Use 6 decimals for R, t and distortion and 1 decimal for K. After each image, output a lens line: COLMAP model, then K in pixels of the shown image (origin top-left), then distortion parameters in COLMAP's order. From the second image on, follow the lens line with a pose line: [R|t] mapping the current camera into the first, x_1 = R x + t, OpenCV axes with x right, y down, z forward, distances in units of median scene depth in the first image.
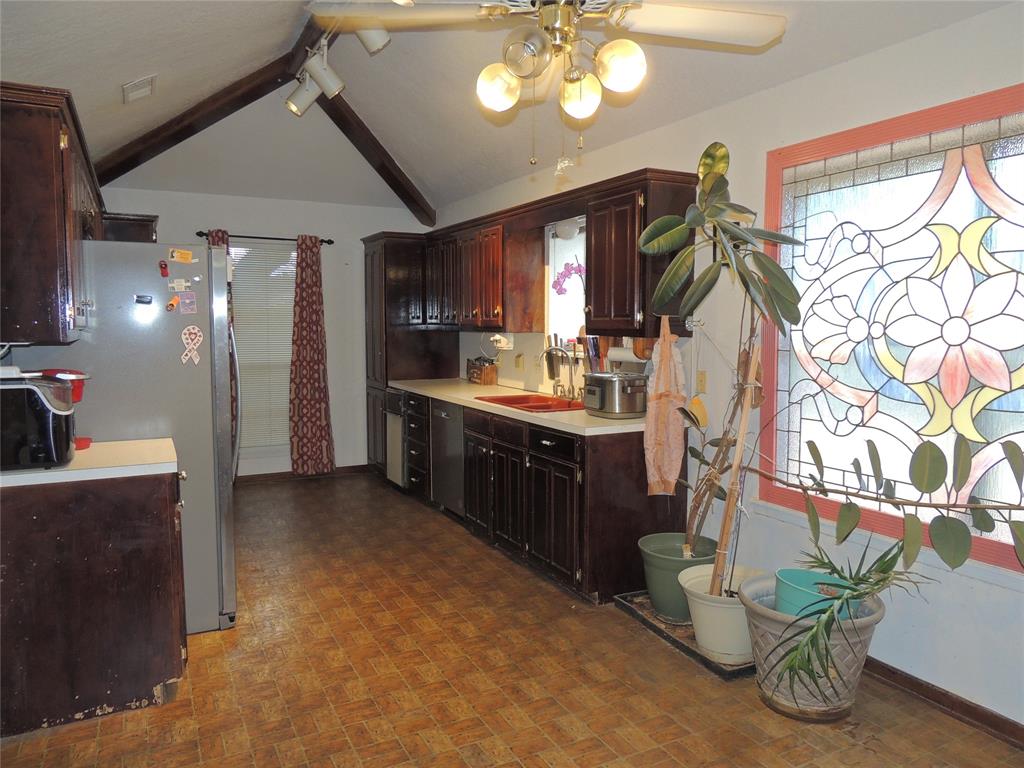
lens RADIAL K [[730.8, 0, 512.0], [0, 730.8, 384.0], [0, 0, 1]] dist [-0.018573, 0.000642]
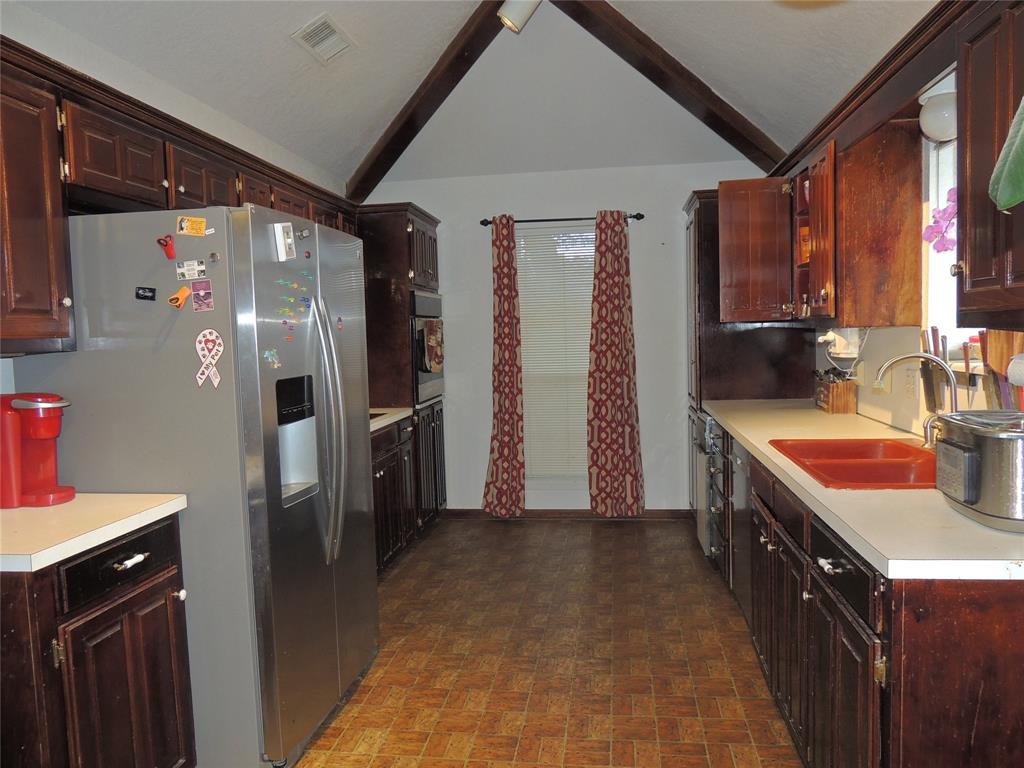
lens RADIAL K [[730.8, 0, 512.0], [0, 730.8, 384.0], [0, 0, 1]] dist [-0.018573, 0.000642]
pose [[0.818357, 0.014986, -0.574514, 0.155307], [-0.017586, 0.999845, 0.001031, -0.031579], [0.574441, 0.009260, 0.818494, 0.547106]]
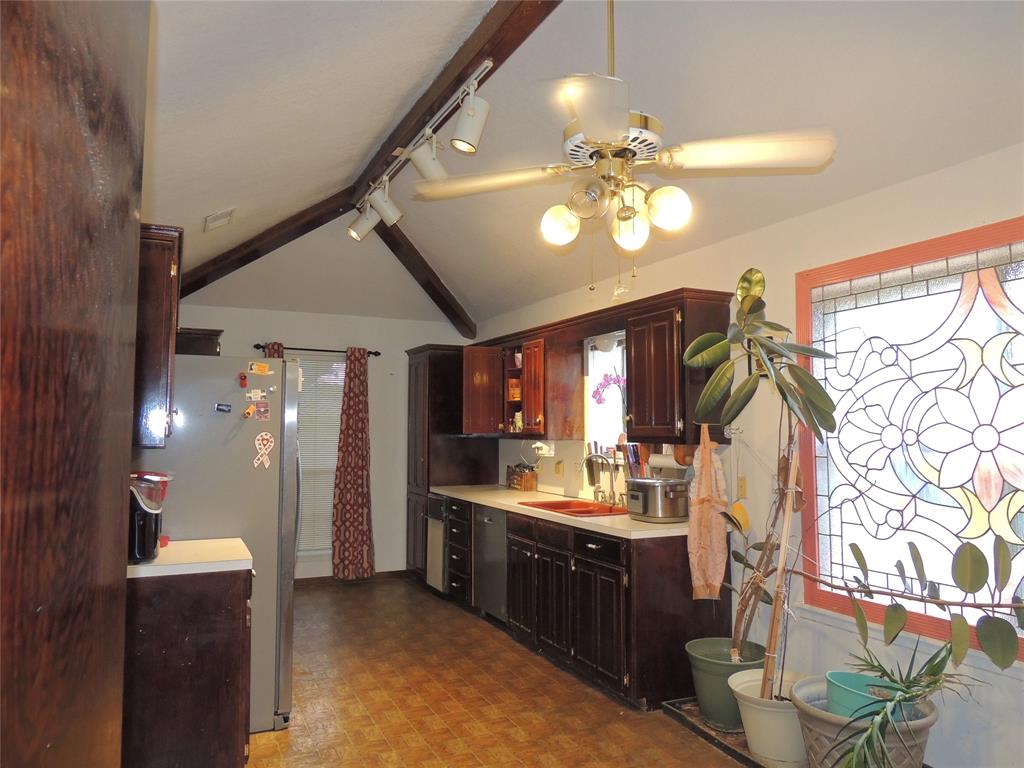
lens RADIAL K [[730.8, 0, 512.0], [0, 730.8, 384.0], [0, 0, 1]] dist [-0.018573, 0.000642]
pose [[0.999390, -0.000167, -0.034915, -0.031637], [-0.004965, 0.989145, -0.146856, 0.005841], [0.034561, 0.146940, 0.988541, -0.059989]]
